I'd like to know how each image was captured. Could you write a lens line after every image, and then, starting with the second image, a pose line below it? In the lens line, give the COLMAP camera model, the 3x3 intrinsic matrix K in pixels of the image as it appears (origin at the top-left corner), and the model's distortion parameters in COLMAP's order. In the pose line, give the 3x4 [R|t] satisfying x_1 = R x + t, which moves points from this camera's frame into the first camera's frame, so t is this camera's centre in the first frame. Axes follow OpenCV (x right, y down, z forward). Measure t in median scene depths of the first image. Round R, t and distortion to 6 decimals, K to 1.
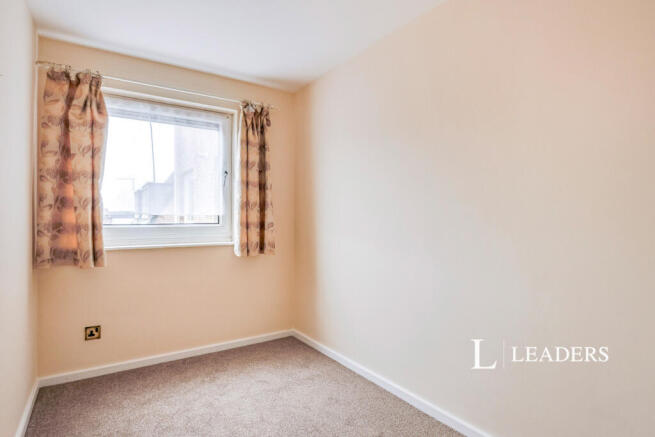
lens RADIAL K [[349.2, 0, 316.1], [0, 349.2, 217.6], [0, 0, 1]] dist [-0.002302, -0.000228]
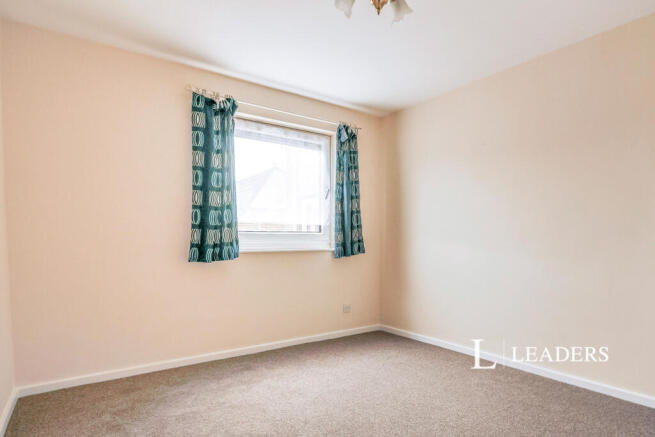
lens RADIAL K [[356.6, 0, 328.4], [0, 356.6, 244.6], [0, 0, 1]] dist [0.002895, 0.000144]
pose [[0.999349, 0.022787, 0.027982, -0.285688], [-0.024155, 0.998479, 0.049551, -0.001498], [-0.026811, -0.050195, 0.998380, -0.178007]]
